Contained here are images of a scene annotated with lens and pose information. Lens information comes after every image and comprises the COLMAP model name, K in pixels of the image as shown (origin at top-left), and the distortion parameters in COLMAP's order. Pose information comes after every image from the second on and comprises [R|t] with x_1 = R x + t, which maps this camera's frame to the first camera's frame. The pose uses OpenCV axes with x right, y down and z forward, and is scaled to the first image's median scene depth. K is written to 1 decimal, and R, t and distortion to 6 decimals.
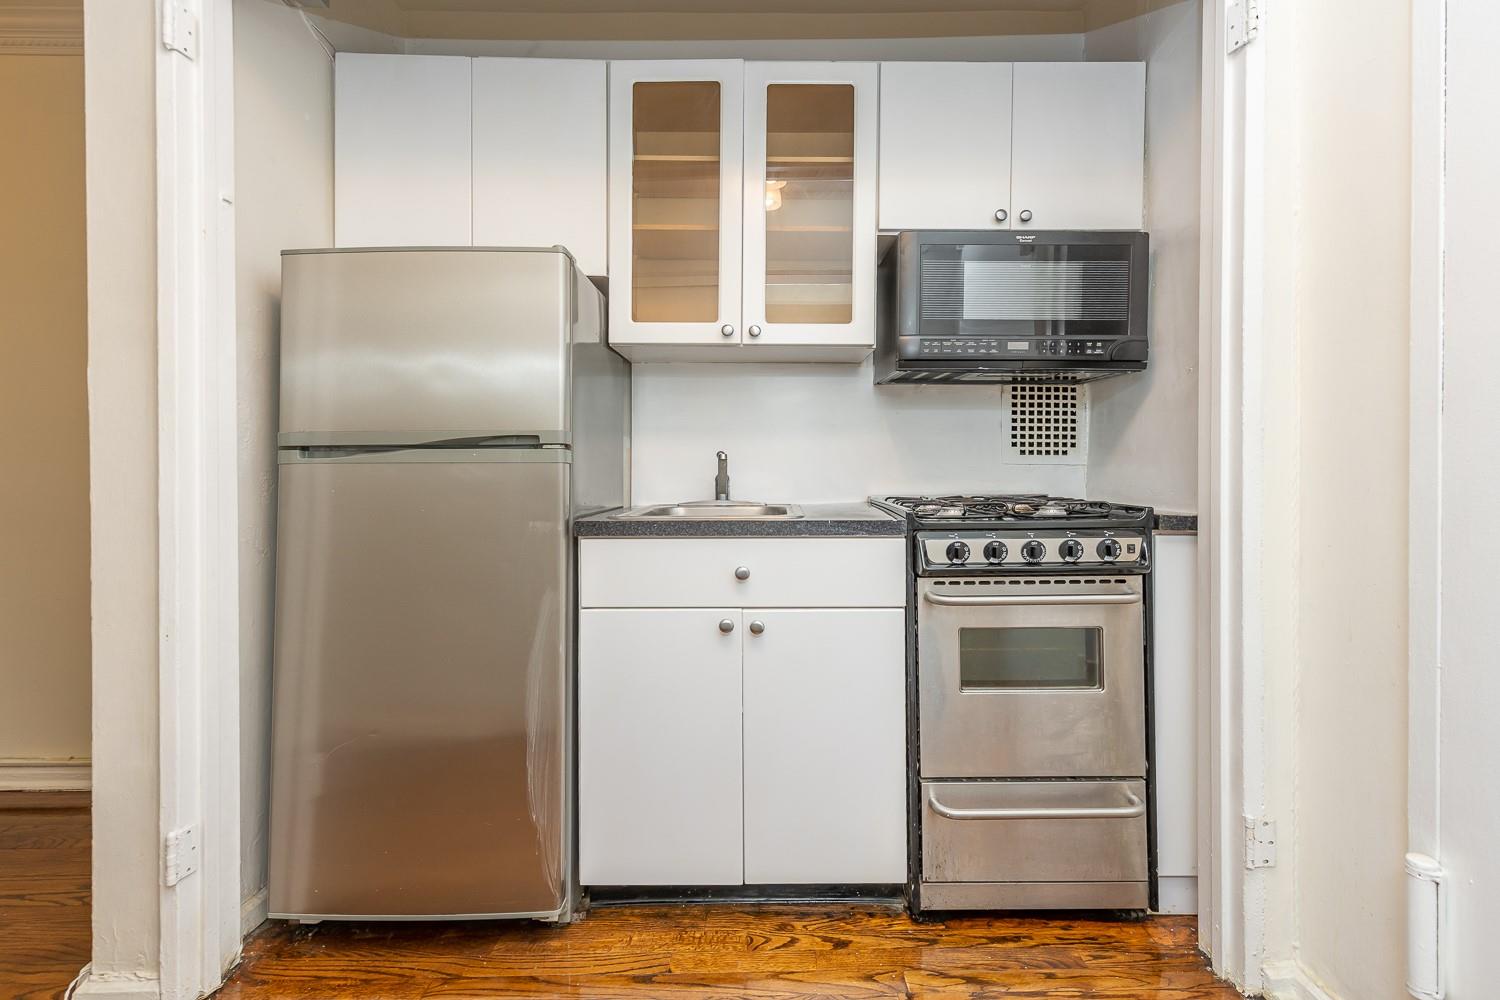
lens RADIAL K [[635.9, 0, 749.7], [0, 635.9, 470.7], [0, 0, 1]] dist [0.002131, 0.000215]
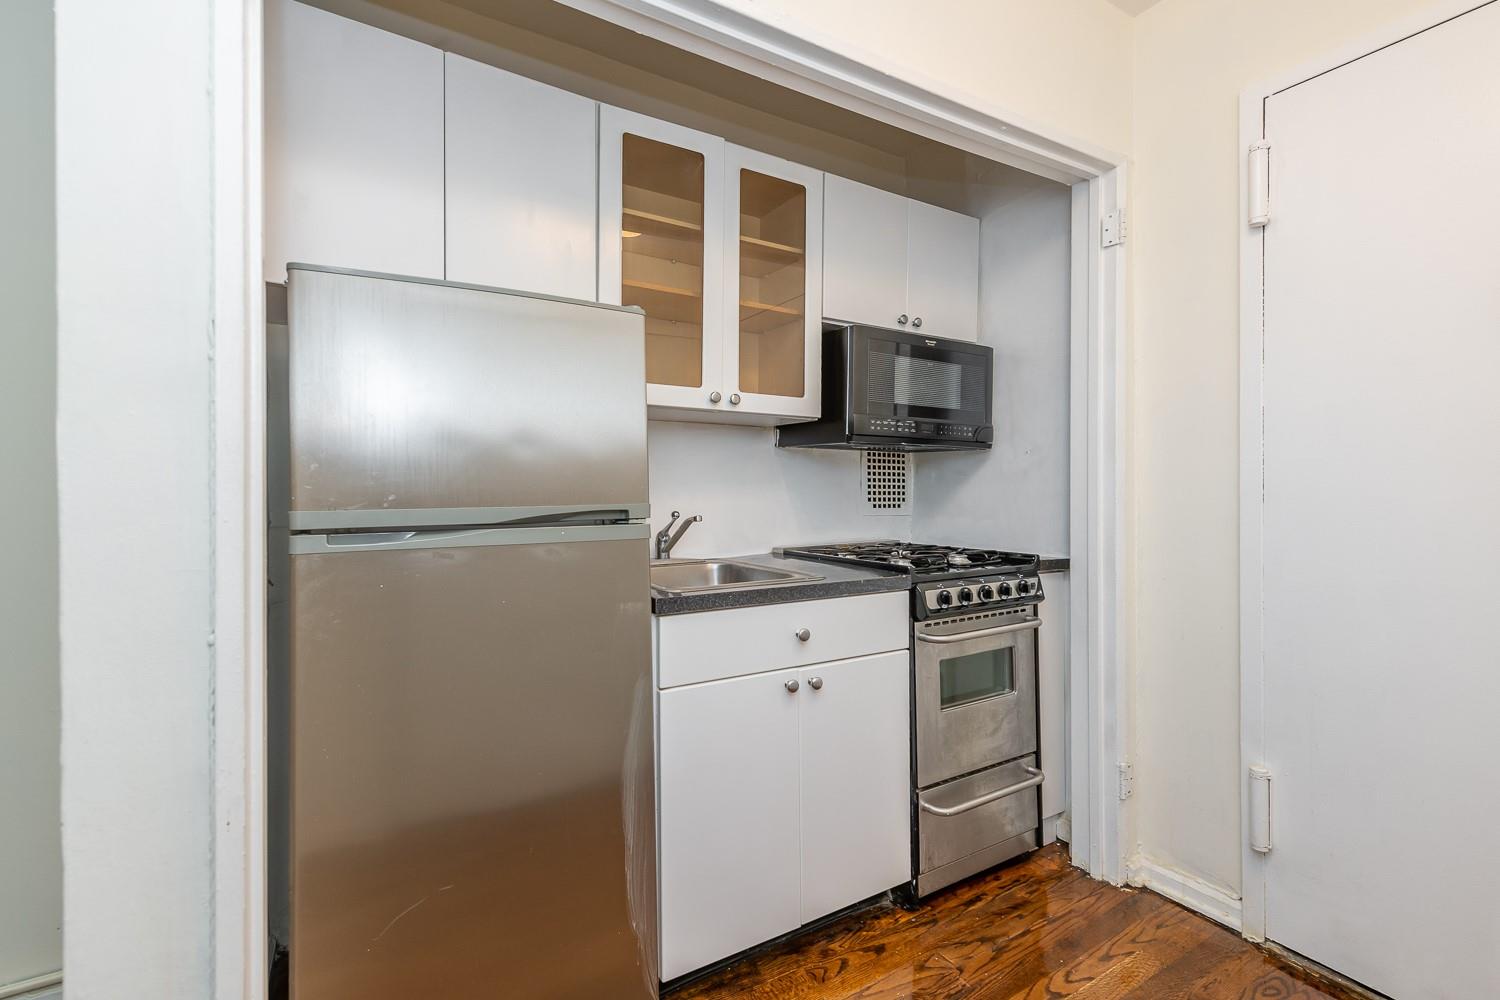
lens RADIAL K [[607.5, 0, 750.0], [0, 607.5, 500.0], [0, 0, 1]] dist [0.001227, -0.000339]
pose [[0.885402, -0.003178, 0.464816, -0.443803], [0.006918, 0.999956, -0.006340, -0.047324], [-0.464775, 0.008829, 0.885385, 0.102700]]
